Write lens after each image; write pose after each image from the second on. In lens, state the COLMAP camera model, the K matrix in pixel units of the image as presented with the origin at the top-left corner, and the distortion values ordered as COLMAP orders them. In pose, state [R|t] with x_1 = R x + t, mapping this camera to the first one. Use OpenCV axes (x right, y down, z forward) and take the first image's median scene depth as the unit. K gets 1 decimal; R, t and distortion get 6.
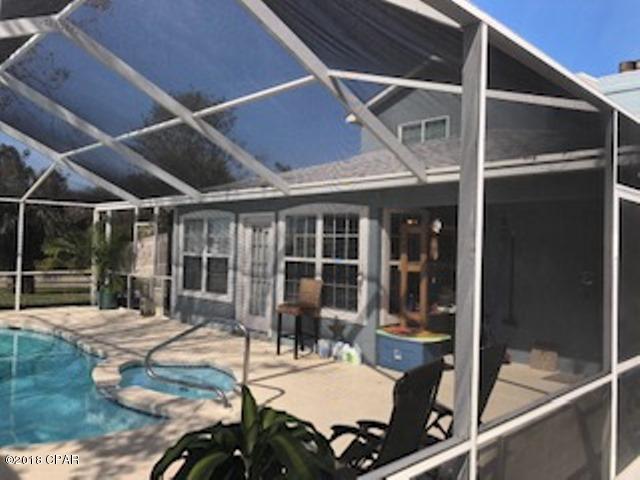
lens RADIAL K [[525.0, 0, 319.5], [0, 525.0, 239.4], [0, 0, 1]] dist [0.059693, -0.016498]
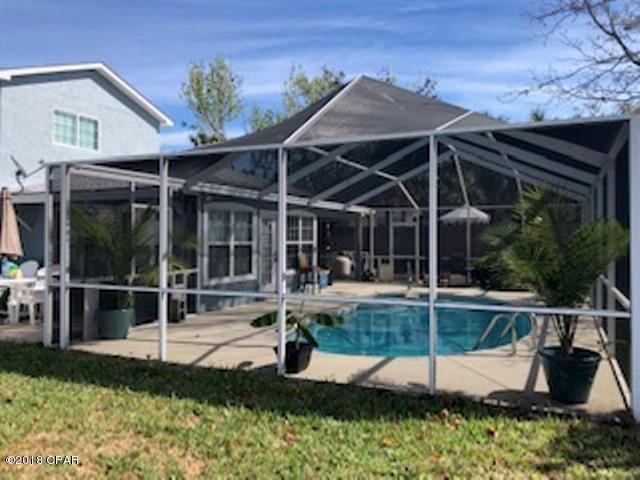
lens RADIAL K [[525.0, 0, 319.7], [0, 525.0, 238.3], [0, 0, 1]] dist [0.059693, -0.016498]
pose [[-0.350645, -0.031725, 0.935971, -1.301734], [-0.034146, 0.999195, 0.021076, -0.009936], [-0.935886, -0.024570, -0.351446, 1.203862]]
